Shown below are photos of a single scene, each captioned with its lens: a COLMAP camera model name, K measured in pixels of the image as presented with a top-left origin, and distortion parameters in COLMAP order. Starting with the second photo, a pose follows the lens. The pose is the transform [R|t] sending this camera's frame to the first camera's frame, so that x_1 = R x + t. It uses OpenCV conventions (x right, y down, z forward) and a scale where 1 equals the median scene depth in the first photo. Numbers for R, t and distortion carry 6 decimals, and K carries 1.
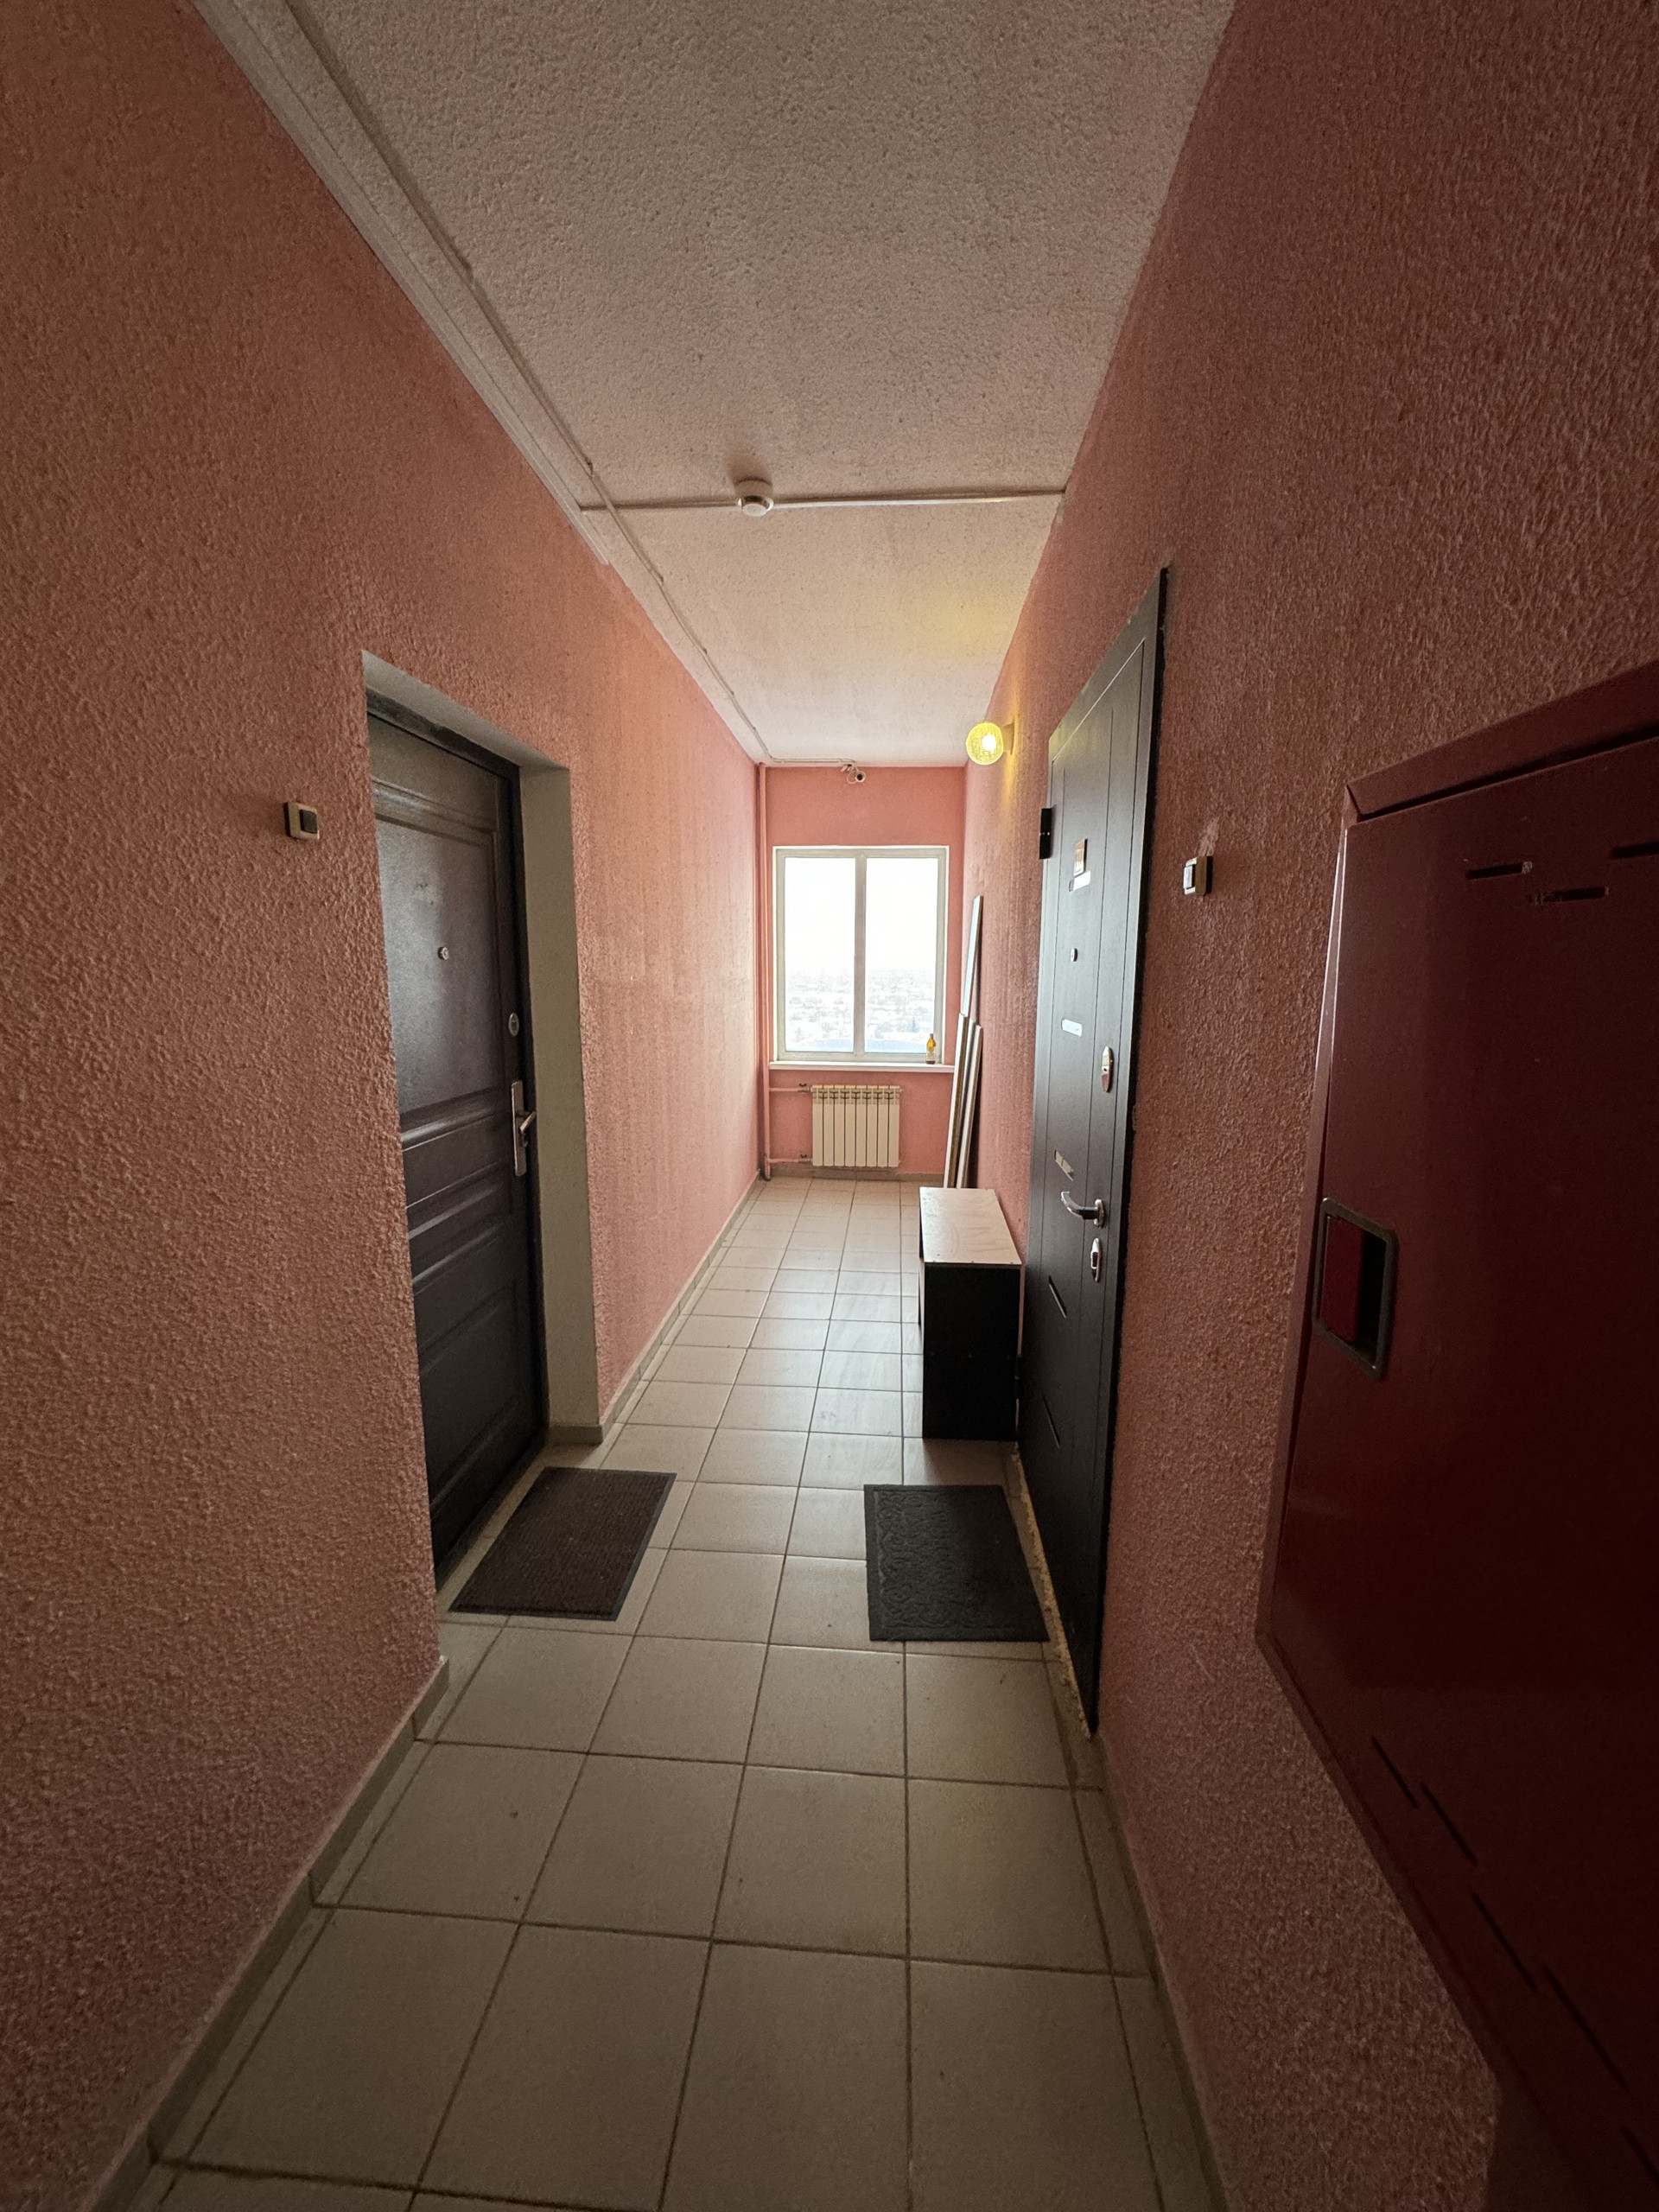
lens RADIAL K [[895.5, 0, 827.0], [0, 895.5, 1103.3], [0, 0, 1]] dist [-0.002337, 0.000000]
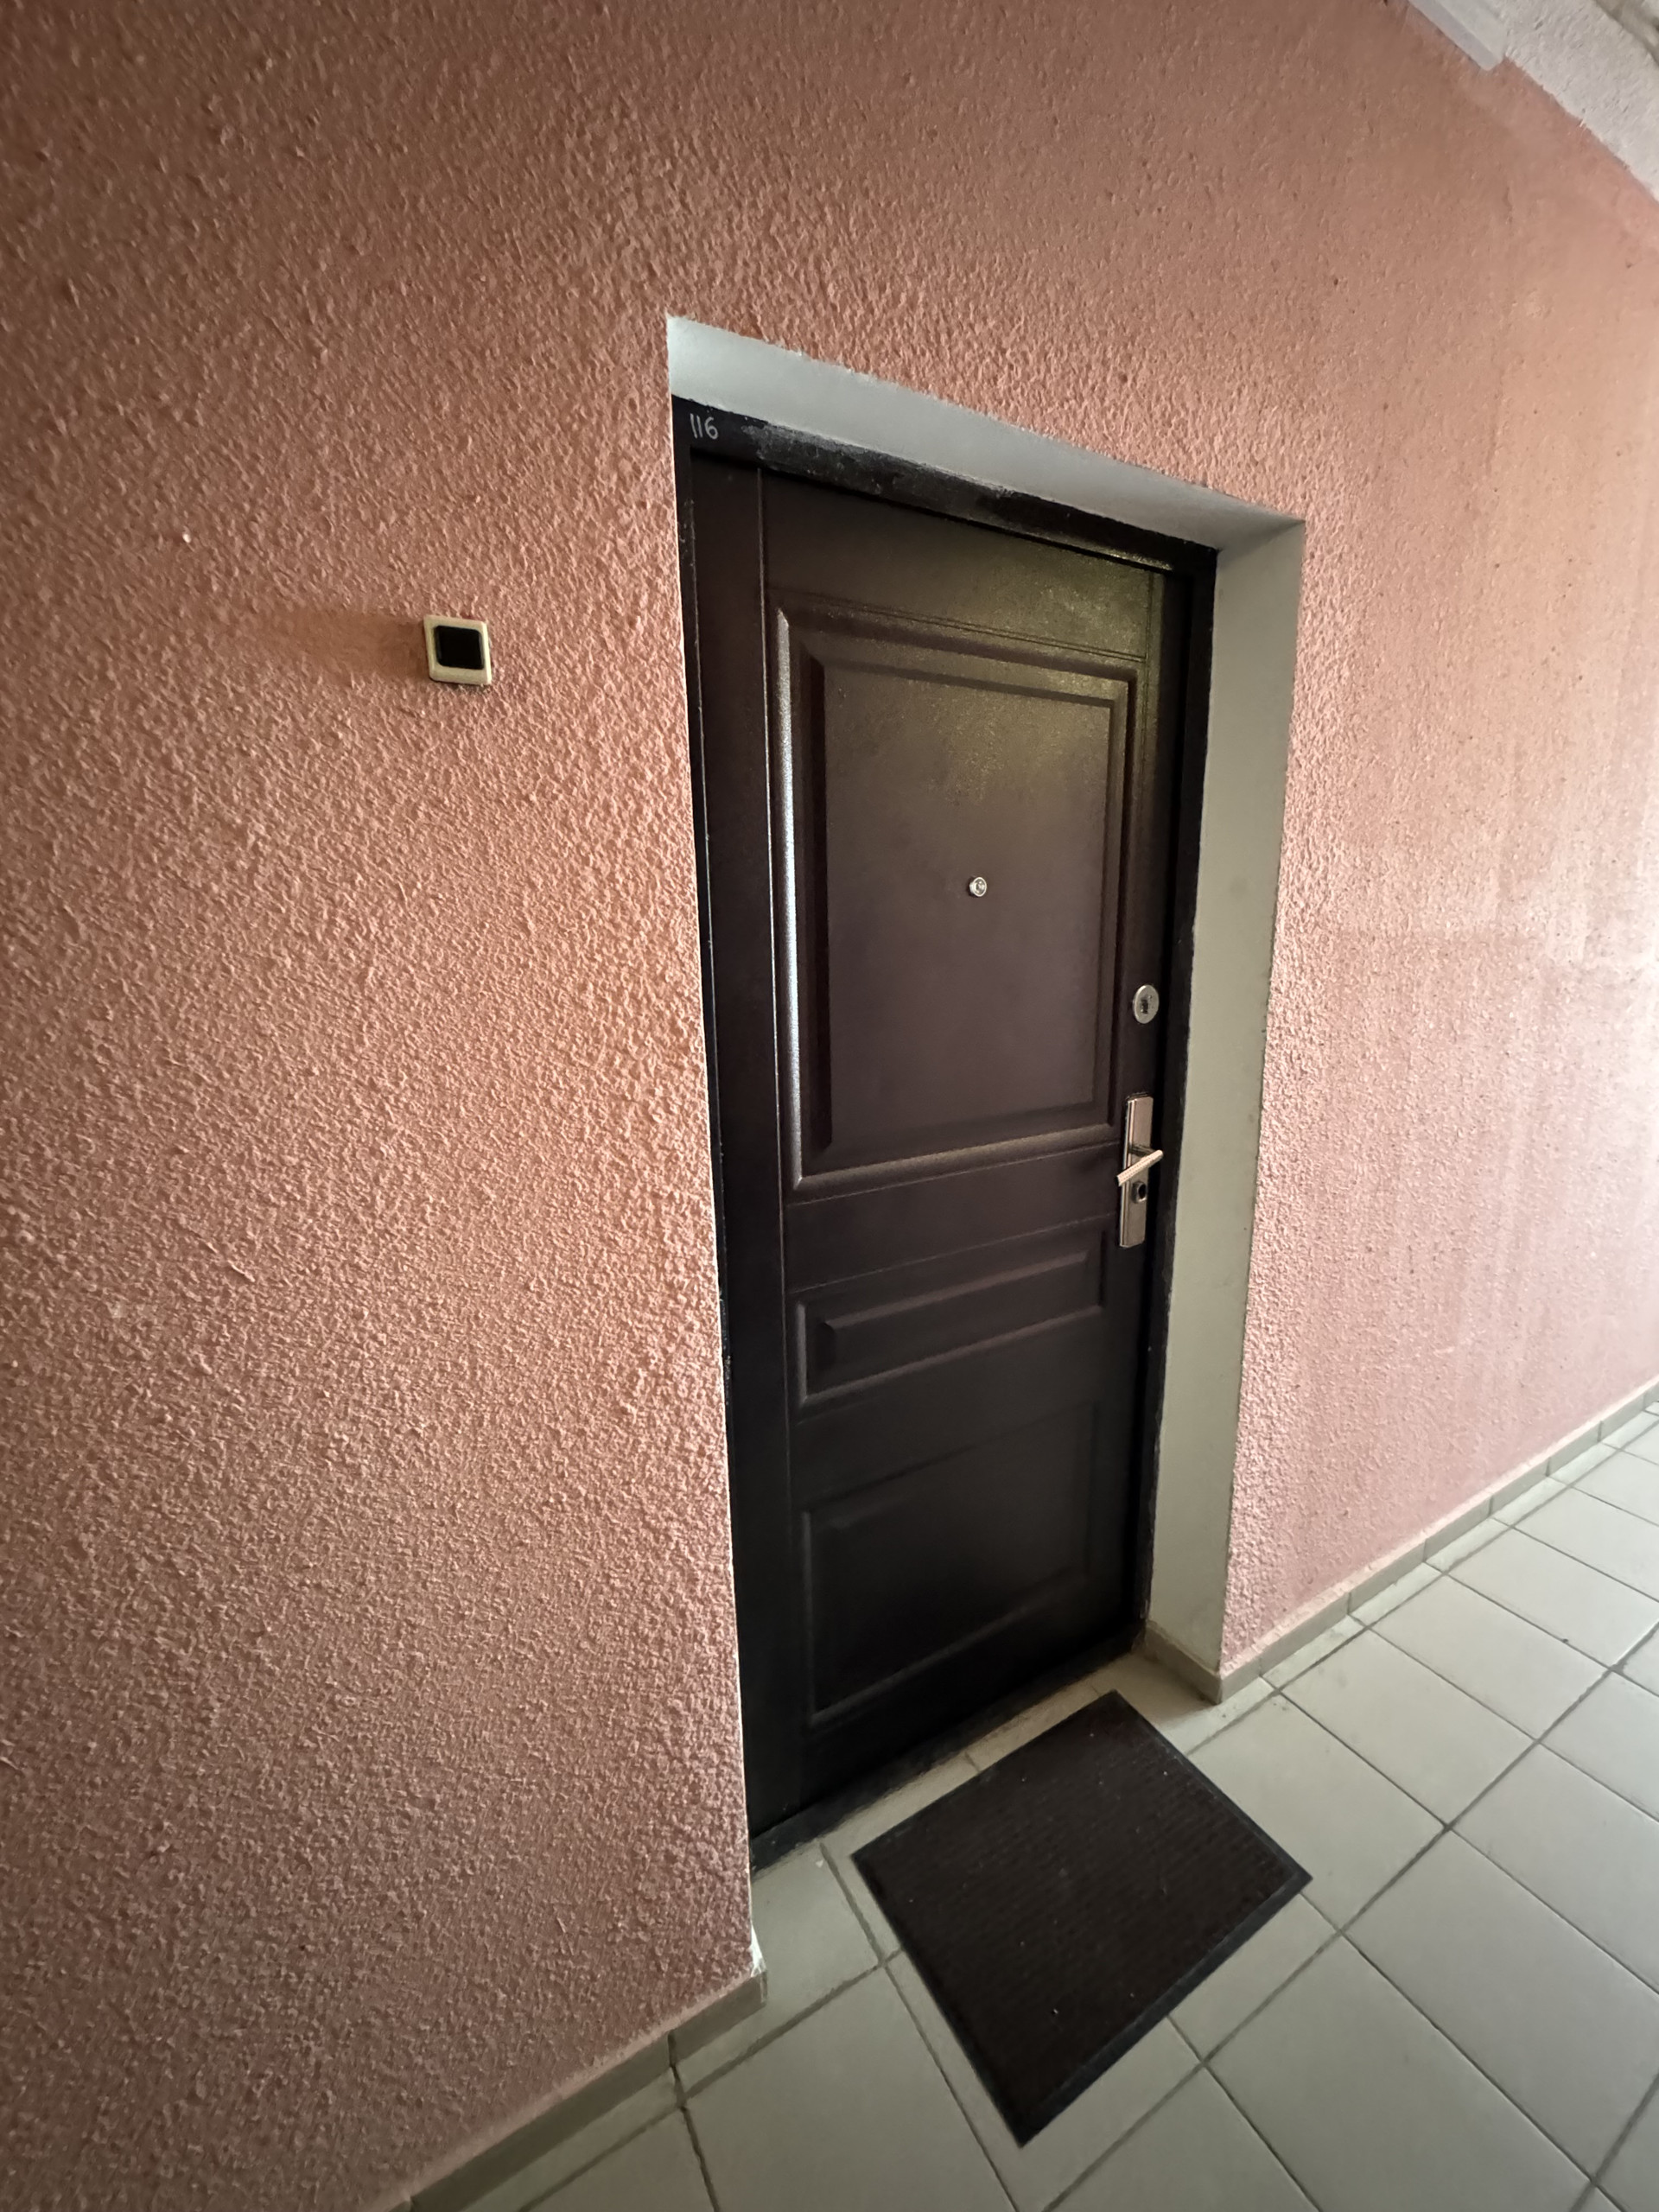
lens RADIAL K [[895.5, 0, 843.9], [0, 895.5, 1100.6], [0, 0, 1]] dist [-0.002337, 0.000000]
pose [[0.569110, 0.153965, -0.807719, 0.050302], [-0.109708, 0.987748, 0.110982, -0.108020], [0.814910, 0.025453, 0.579028, 0.775166]]
